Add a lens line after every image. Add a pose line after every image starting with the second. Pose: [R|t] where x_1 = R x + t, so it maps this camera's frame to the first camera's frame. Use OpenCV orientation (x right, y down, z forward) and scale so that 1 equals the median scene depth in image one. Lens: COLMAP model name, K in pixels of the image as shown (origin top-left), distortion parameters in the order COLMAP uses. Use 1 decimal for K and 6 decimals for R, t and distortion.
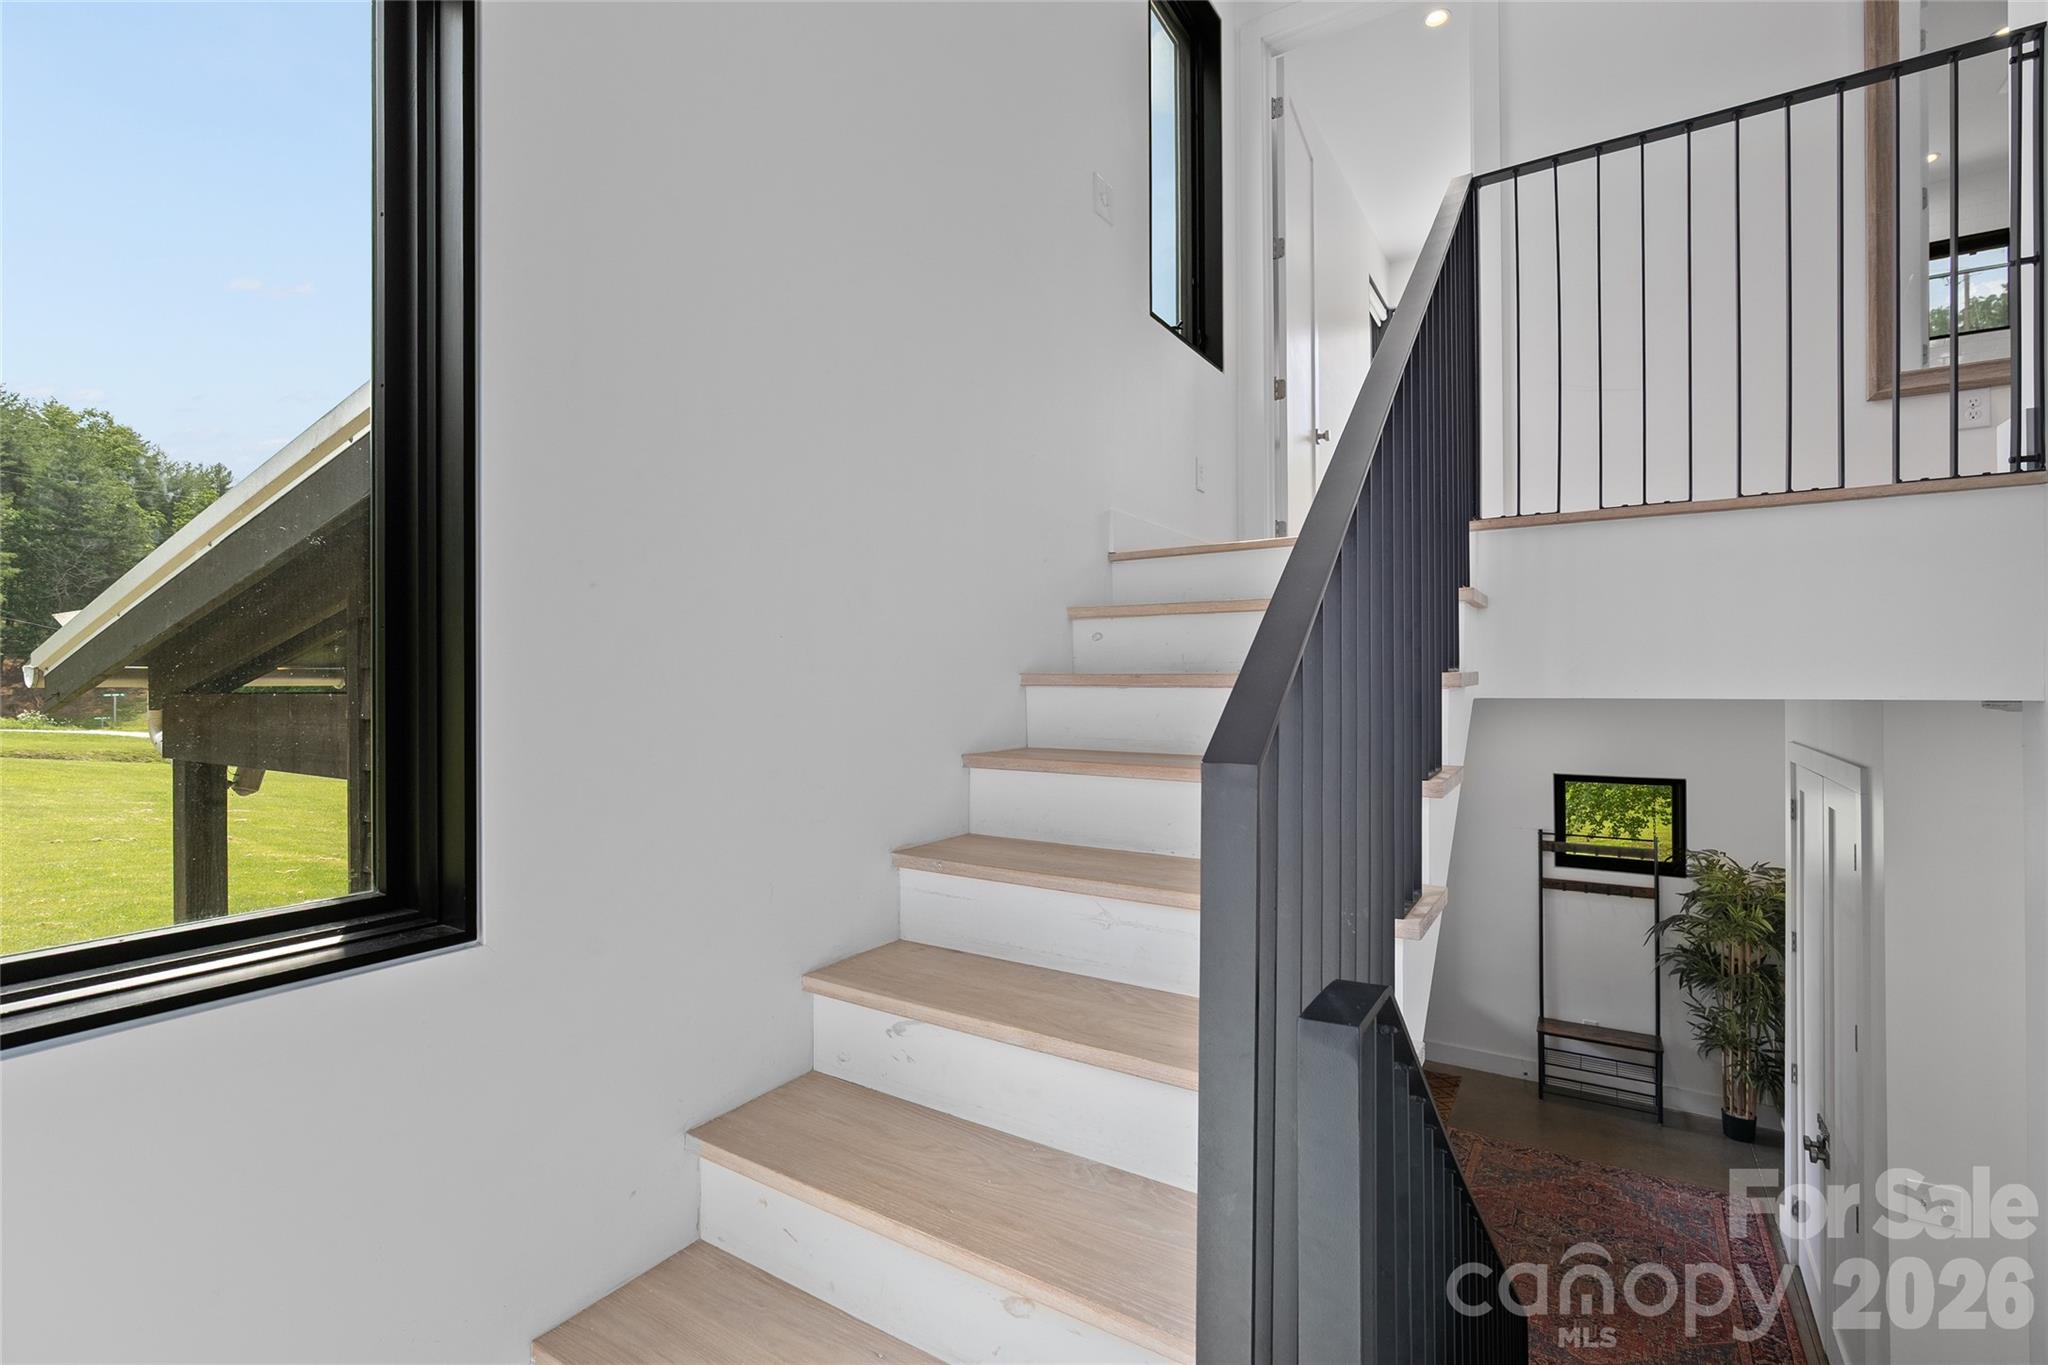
lens RADIAL K [[926.7, 0, 1007.9], [0, 926.7, 676.8], [0, 0, 1]] dist [-0.008370, 0.002881]
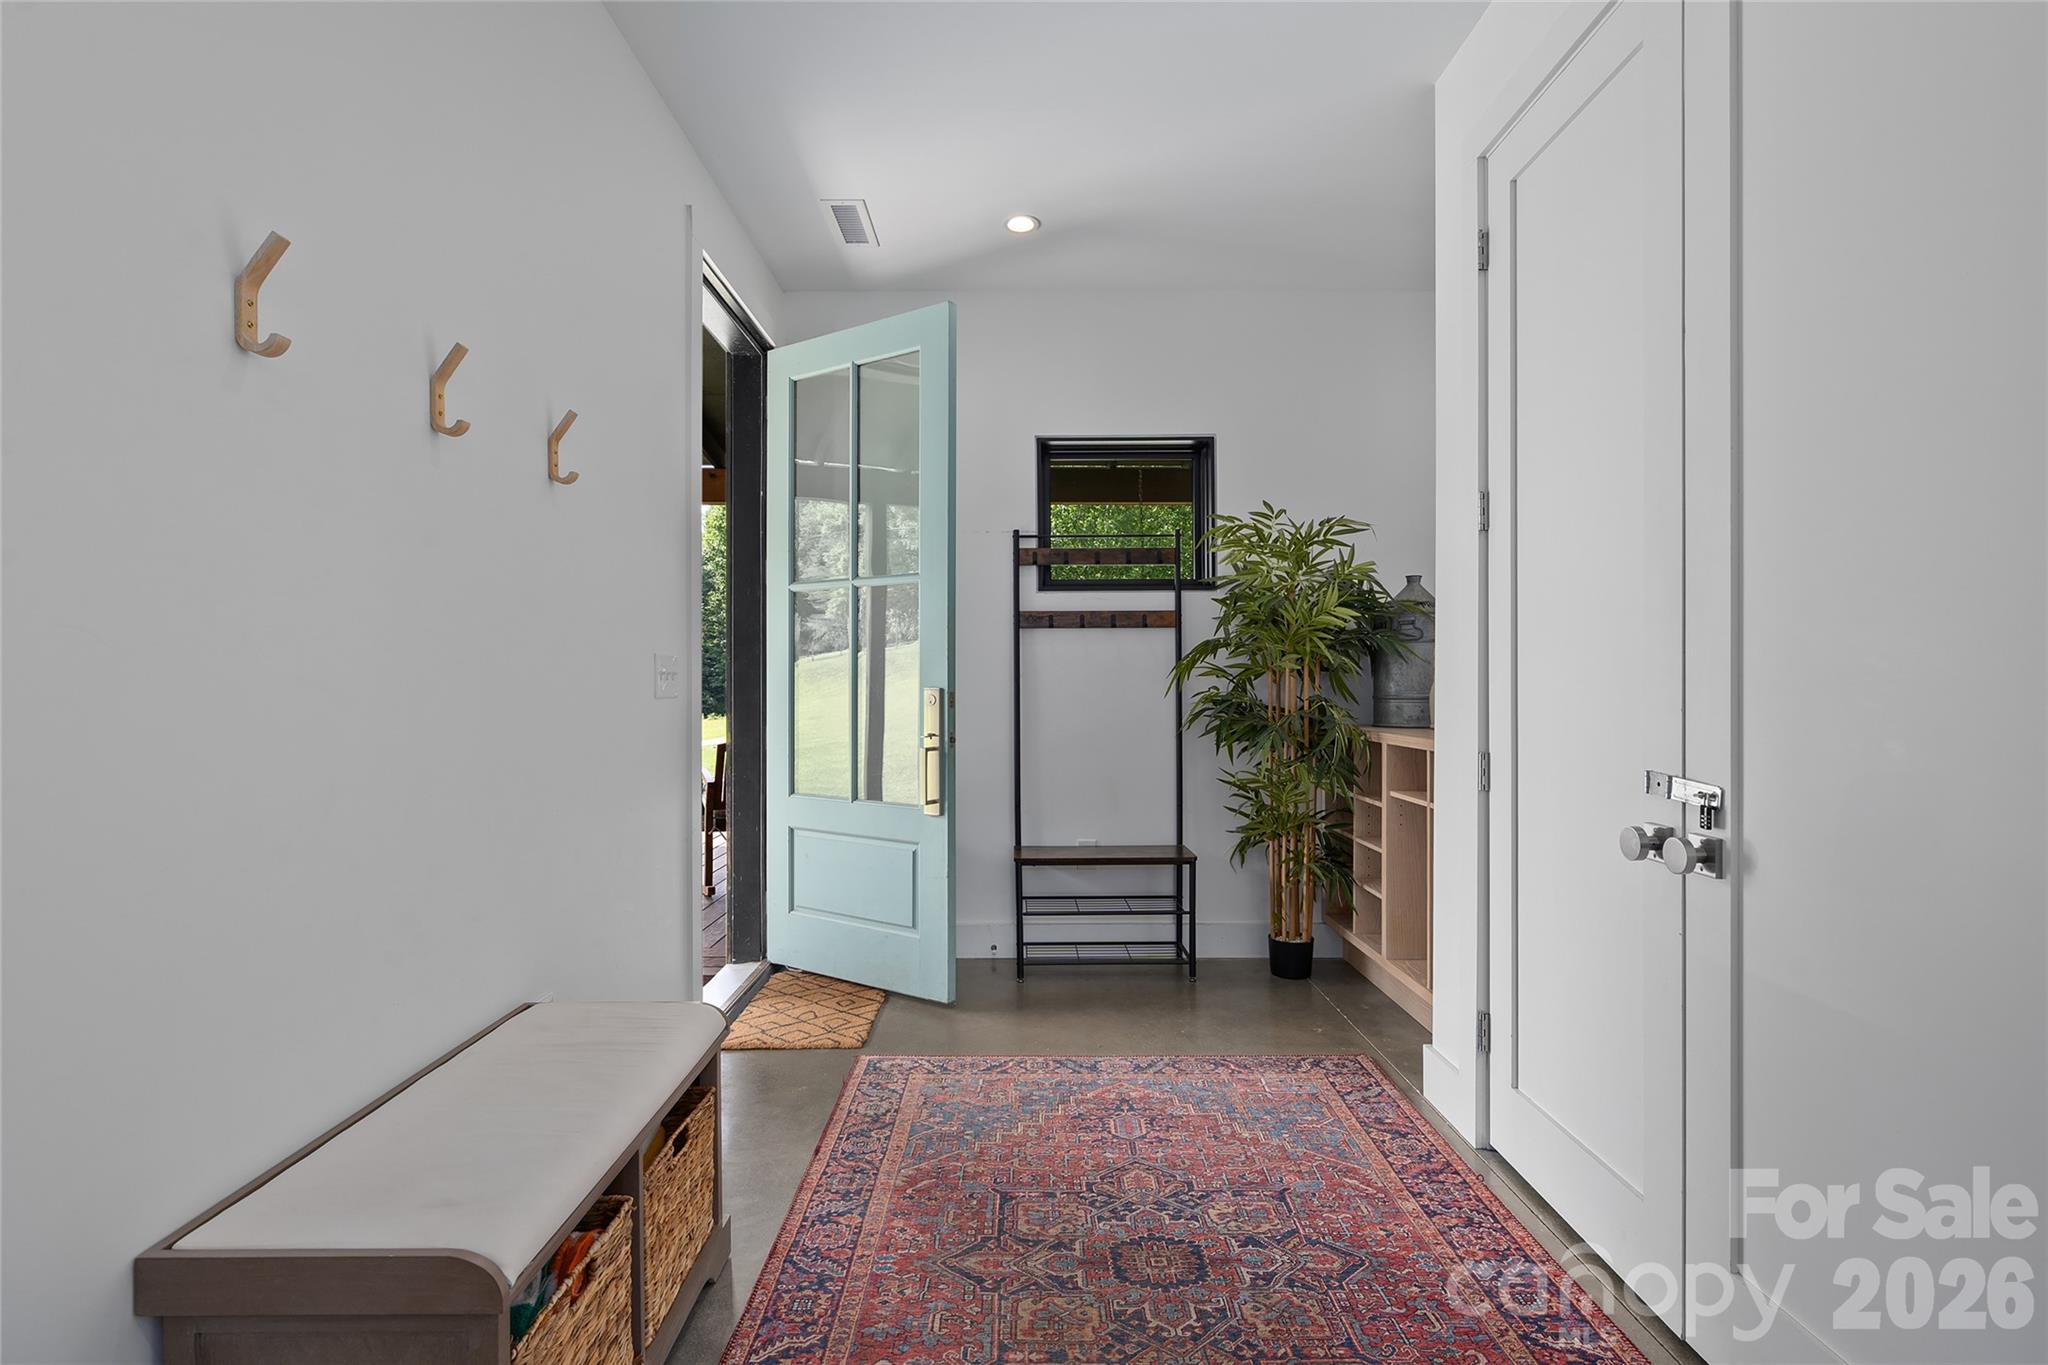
lens RADIAL K [[969.2, 0, 1032.4], [0, 969.2, 677.3], [0, 0, 1]] dist [-0.000740, -0.000121]
pose [[0.835740, 0.007949, 0.549068, 0.261612], [-0.004503, 0.999961, -0.007623, 0.282114], [-0.549107, 0.003898, 0.835743, 0.508576]]
